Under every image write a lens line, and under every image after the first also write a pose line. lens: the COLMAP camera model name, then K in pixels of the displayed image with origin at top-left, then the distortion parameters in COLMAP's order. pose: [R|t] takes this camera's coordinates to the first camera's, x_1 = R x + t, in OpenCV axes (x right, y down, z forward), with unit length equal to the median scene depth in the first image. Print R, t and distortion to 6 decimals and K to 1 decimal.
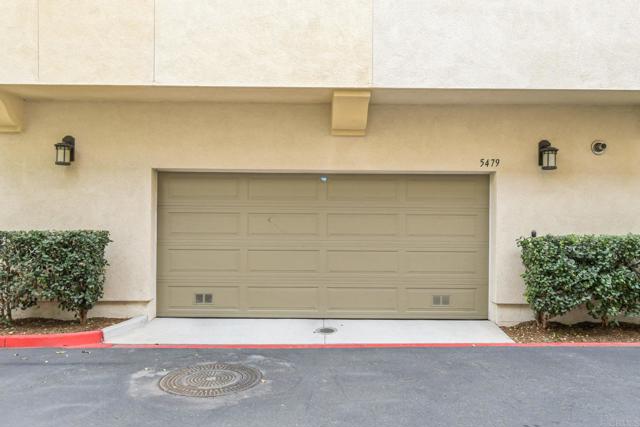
lens RADIAL K [[510.1, 0, 320.0], [0, 510.1, 213.5], [0, 0, 1]] dist [0.002313, 0.003665]
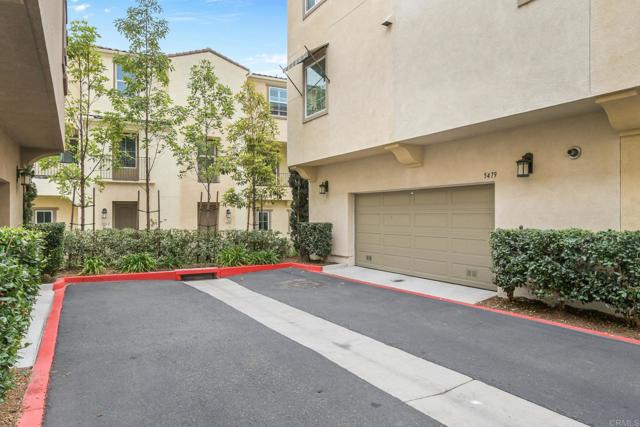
lens RADIAL K [[425.5, 0, 320.0], [0, 425.5, 213.5], [0, 0, 1]] dist [0.069678, 0.000304]
pose [[0.497148, -0.010920, -0.867597, 1.128817], [0.009858, 0.999927, -0.006936, 0.006485], [0.867610, -0.005105, 0.497220, 0.035987]]
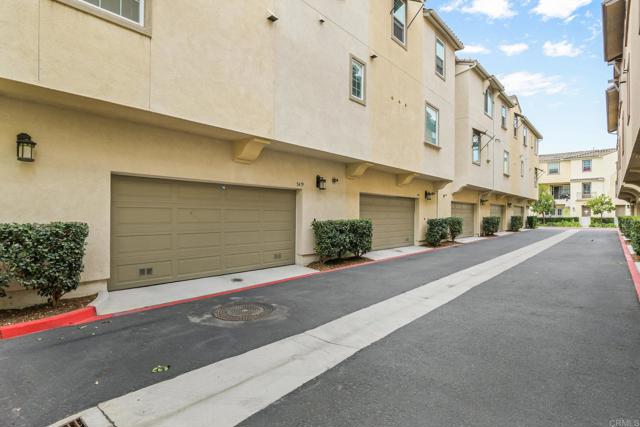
lens RADIAL K [[335.0, 0, 320.0], [0, 335.0, 213.5], [0, 0, 1]] dist [-0.001779, -0.000944]
pose [[0.661121, -0.000096, 0.750279, -0.606701], [-0.010832, 0.999895, 0.009672, 0.000457], [-0.750201, -0.014521, 0.661050, 0.083023]]
